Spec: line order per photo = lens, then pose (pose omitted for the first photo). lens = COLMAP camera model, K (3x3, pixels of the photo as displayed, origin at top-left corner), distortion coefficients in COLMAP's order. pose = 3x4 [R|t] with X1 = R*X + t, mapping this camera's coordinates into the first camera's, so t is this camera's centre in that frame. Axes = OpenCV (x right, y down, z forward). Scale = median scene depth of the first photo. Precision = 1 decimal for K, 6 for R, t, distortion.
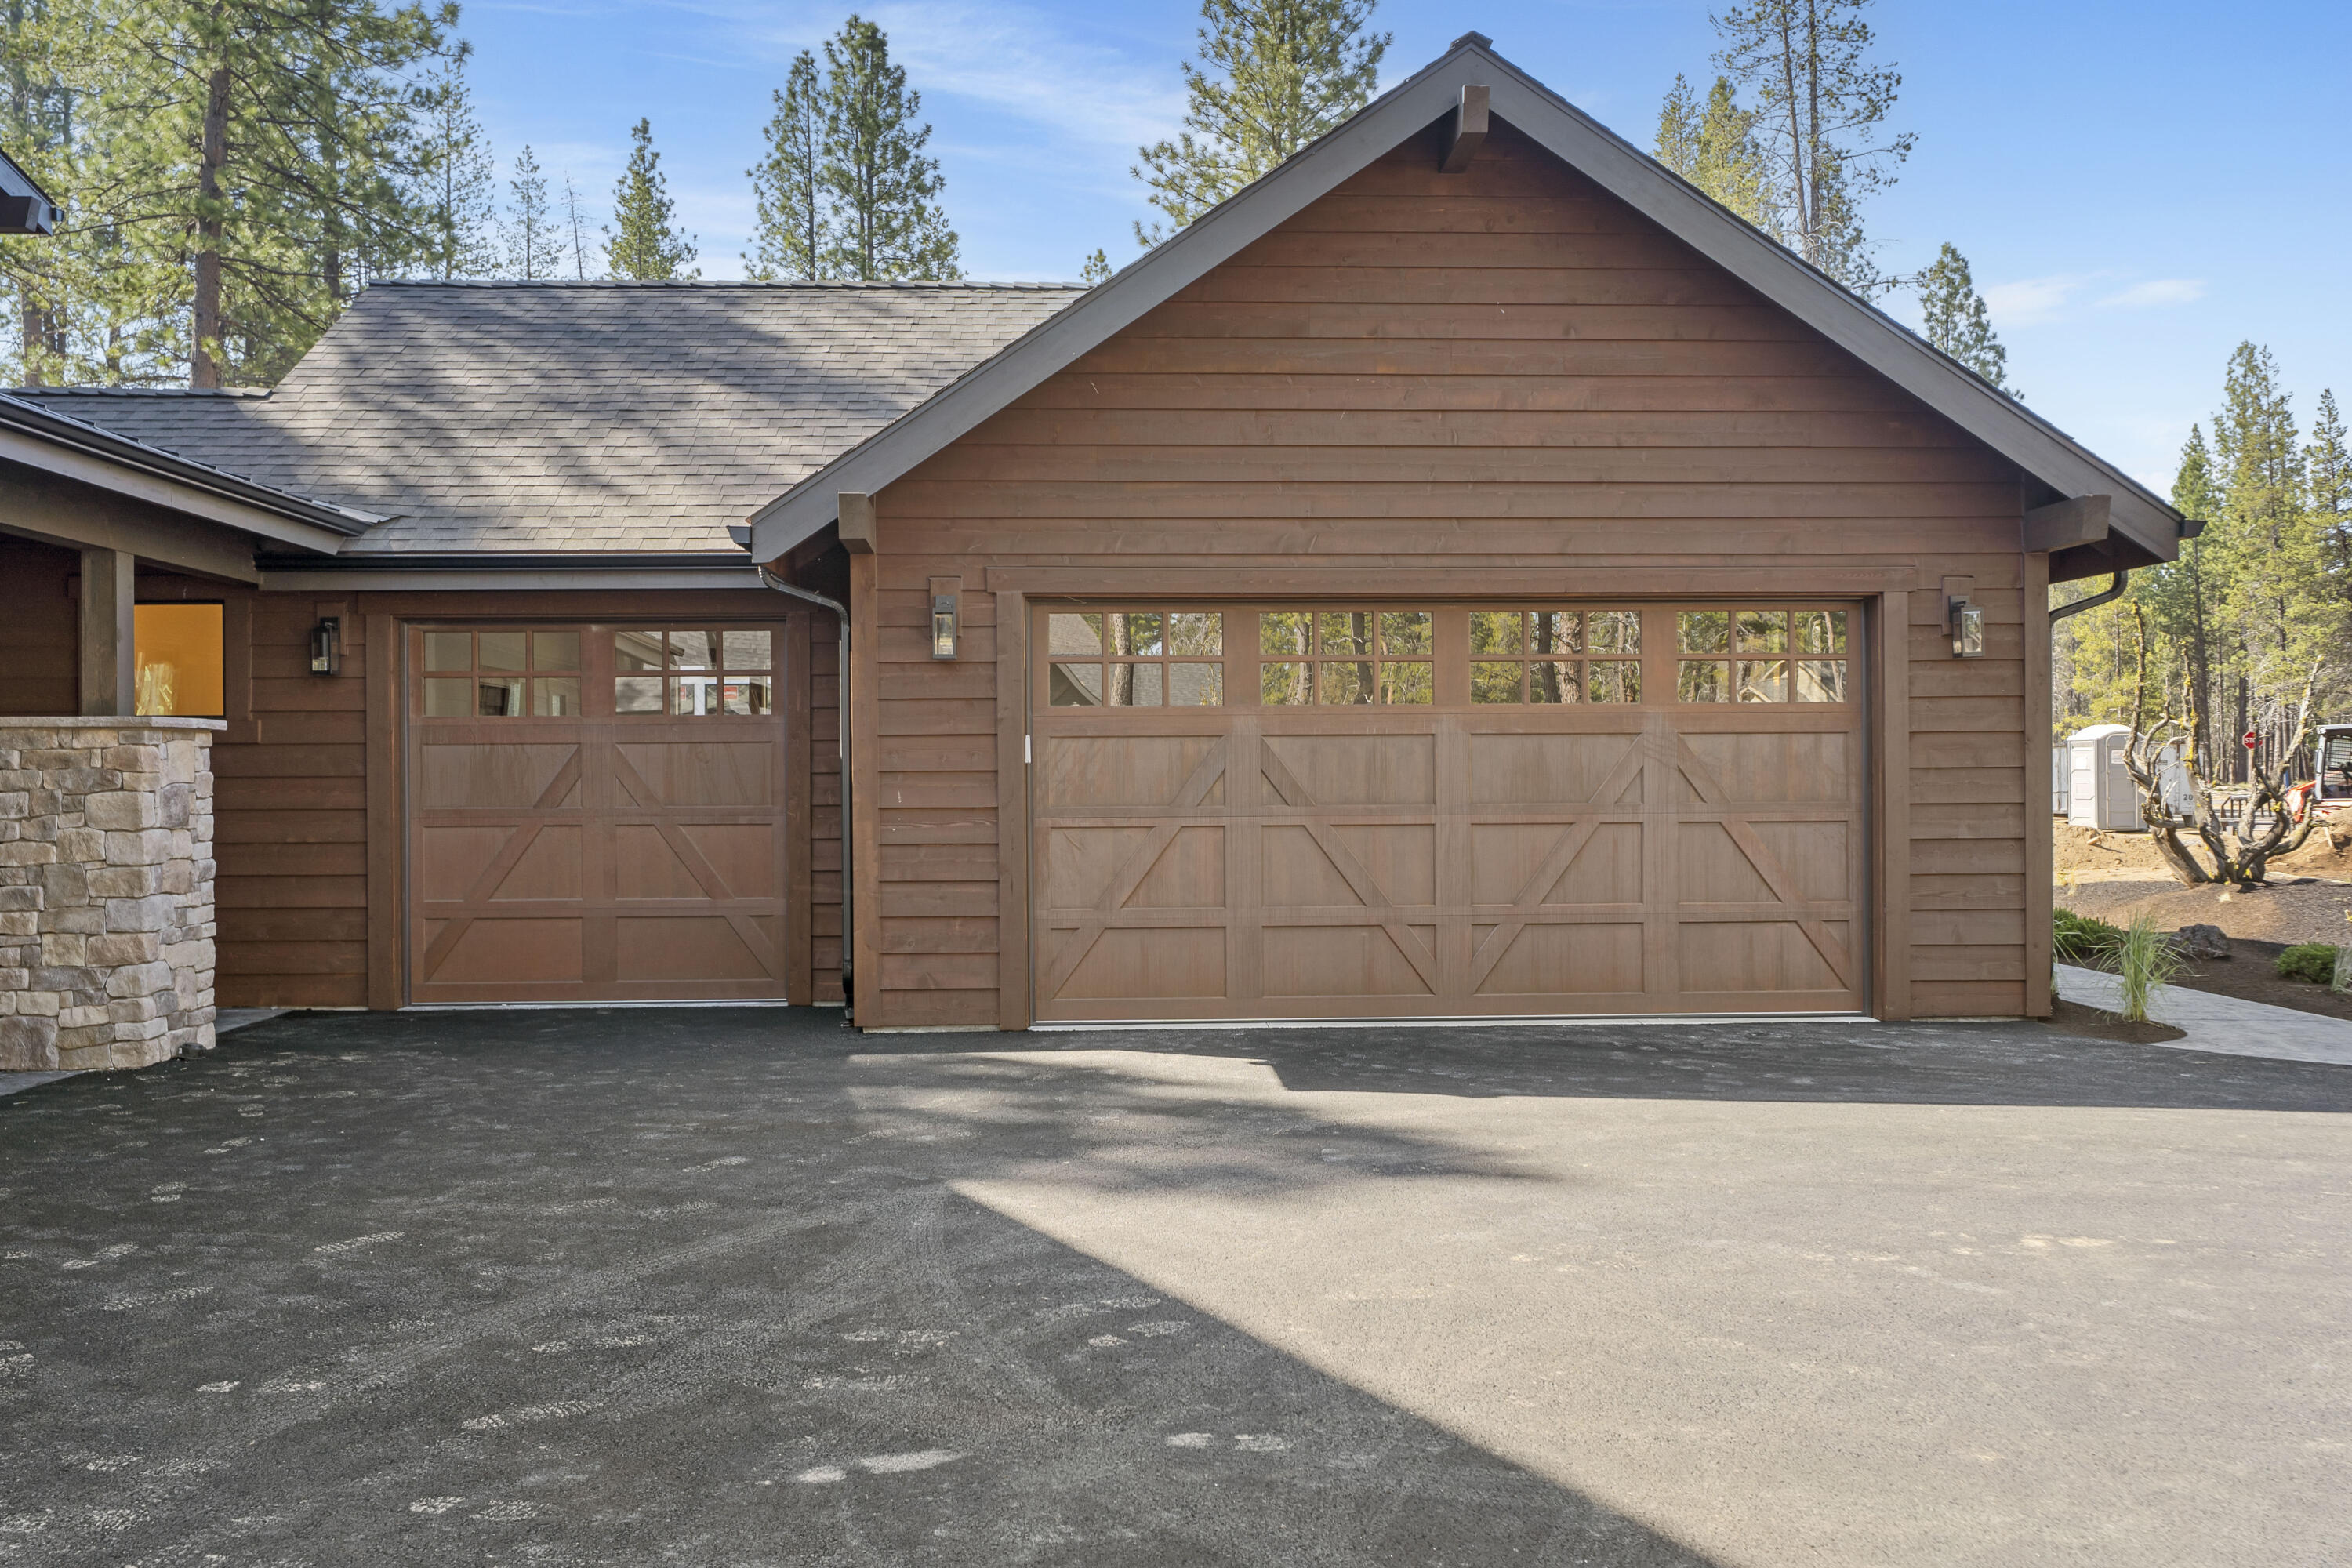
lens RADIAL K [[1839.6, 0, 1176.0], [0, 1839.6, 784.0], [0, 0, 1]] dist [-0.006796, 0.001602]
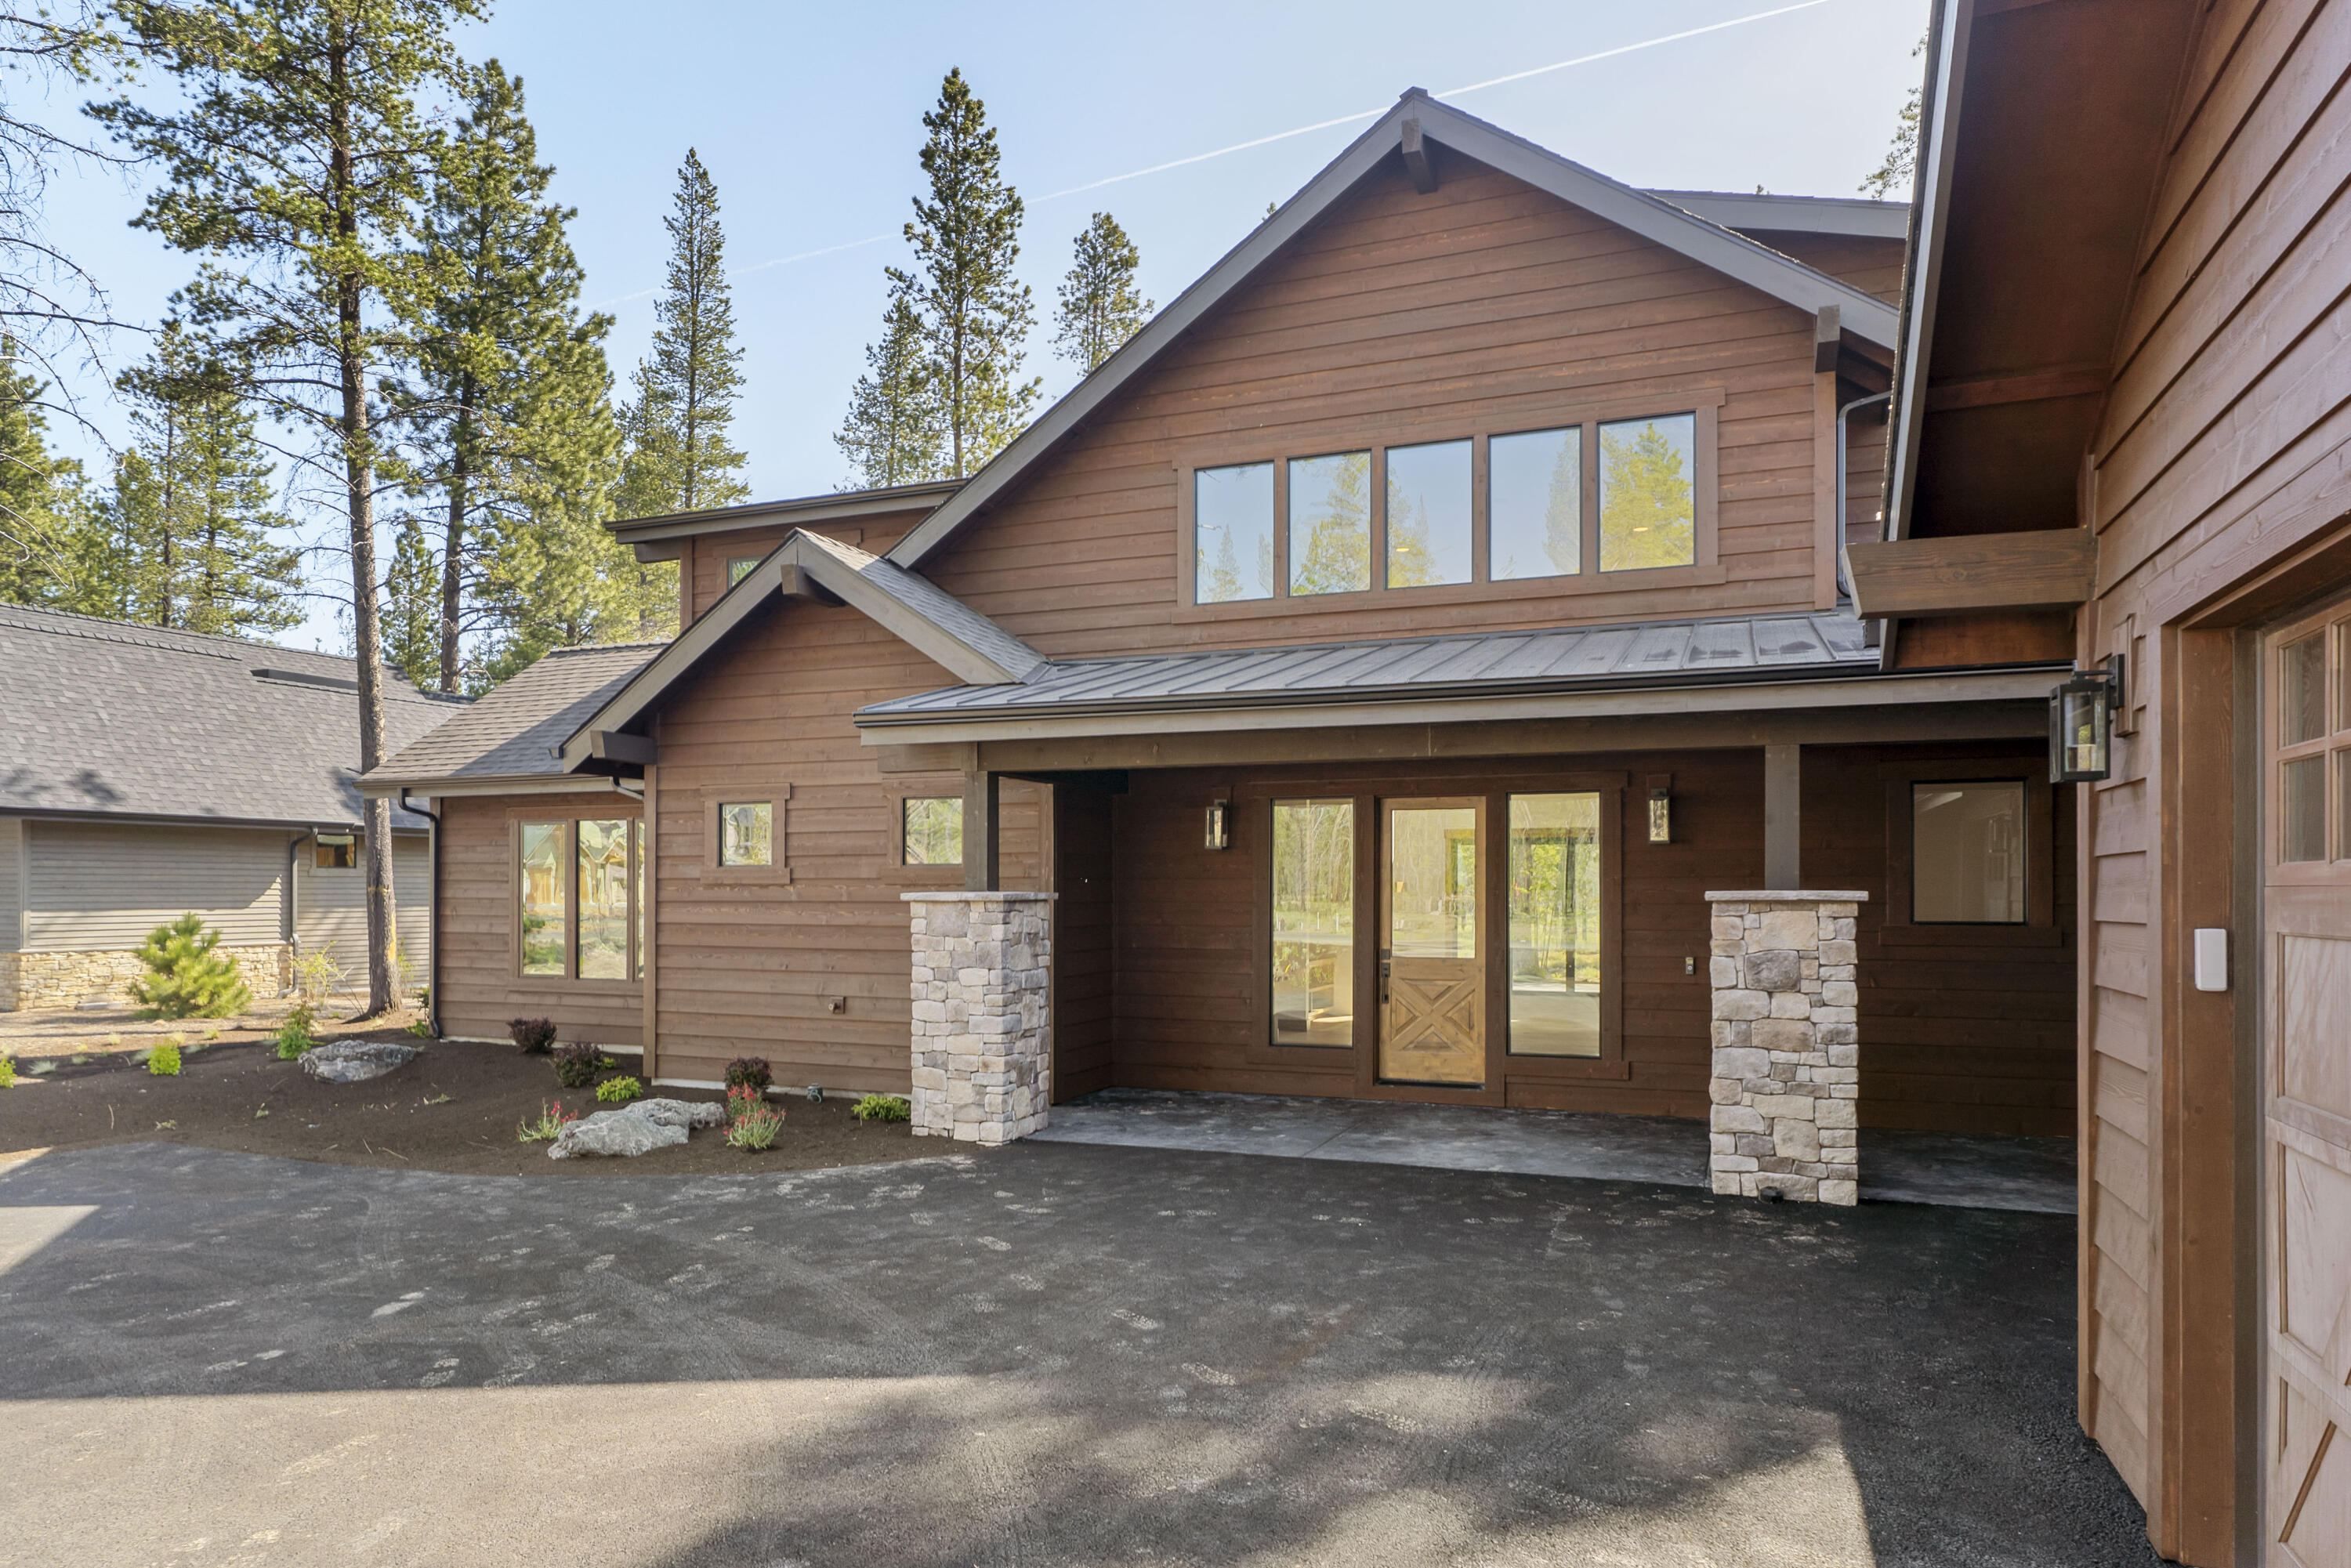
lens RADIAL K [[1422.1, 0, 1142.7], [0, 1422.1, 876.0], [0, 0, 1]] dist [0.001145, 0.000151]
pose [[-0.416093, -0.000772, -0.909322, 0.802239], [-0.002572, 0.999997, 0.000328, -0.090828], [0.909319, 0.002475, -0.416093, 2.078891]]
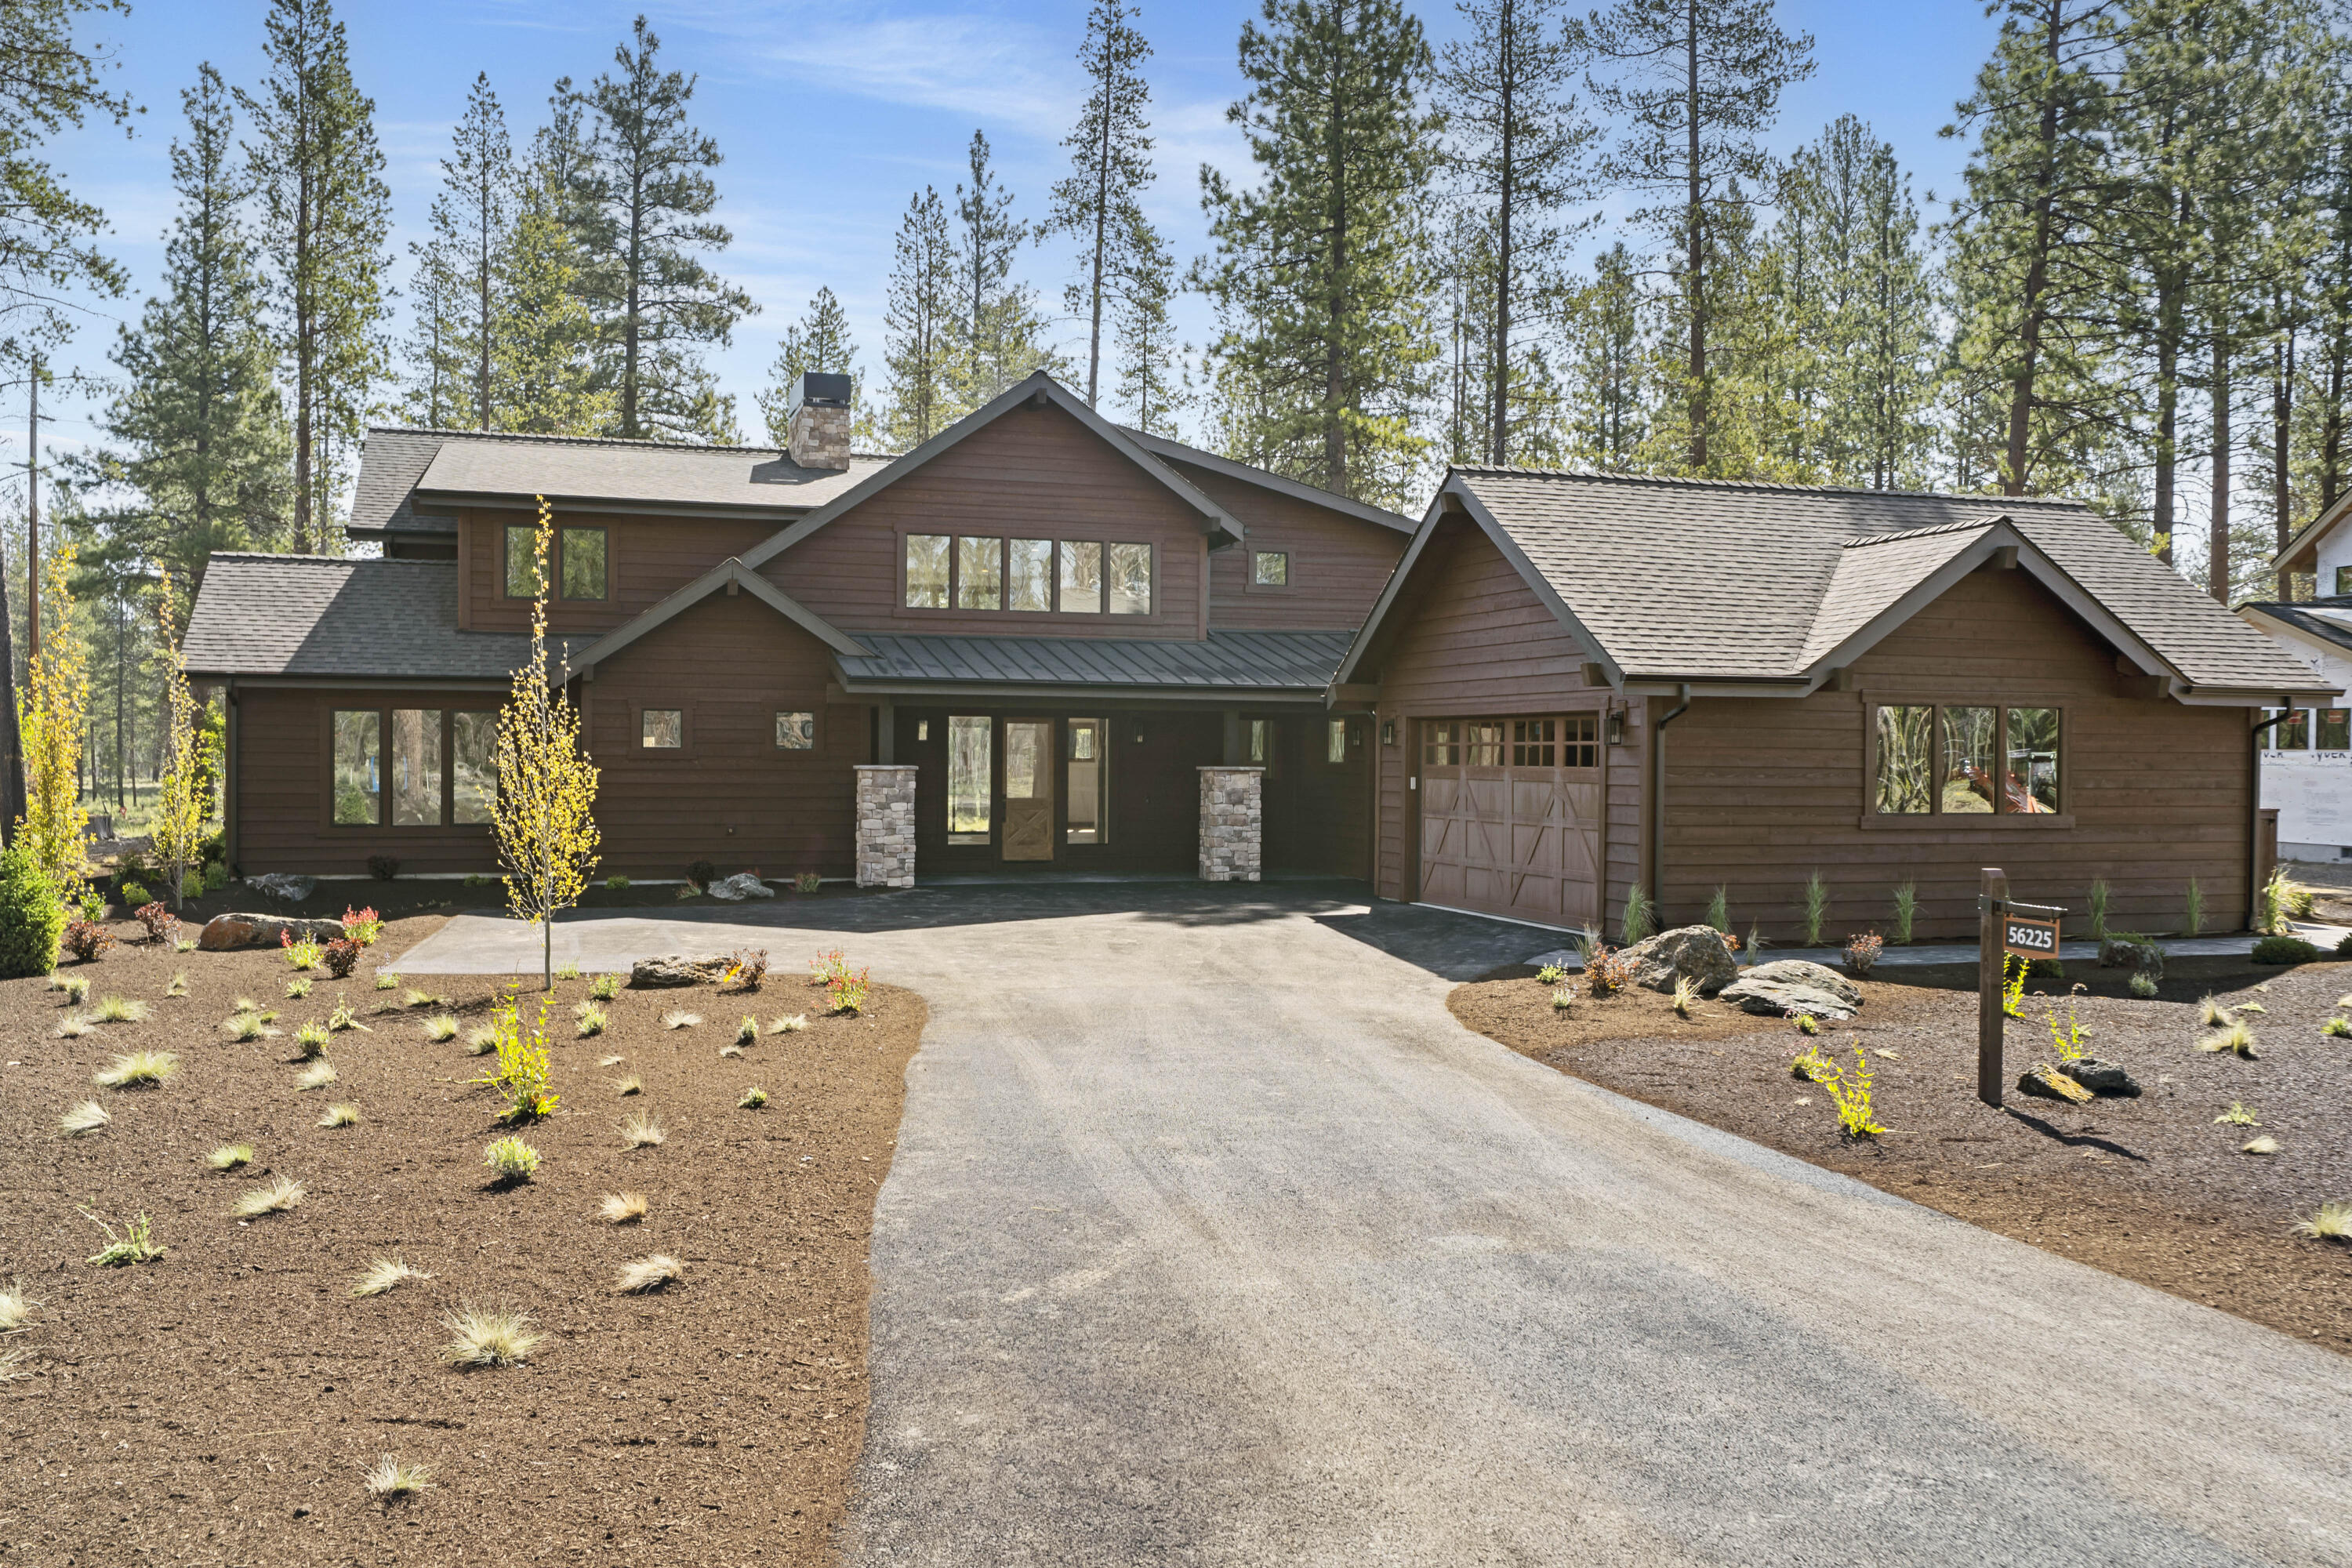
lens RADIAL K [[1839.6, 0, 1176.0], [0, 1839.6, 784.0], [0, 0, 1]] dist [-0.006796, 0.001602]
pose [[0.261408, 0.018111, -0.965058, 4.732861], [-0.014545, 0.999784, 0.014822, -0.103635], [0.965119, 0.010162, 0.261615, 0.264173]]
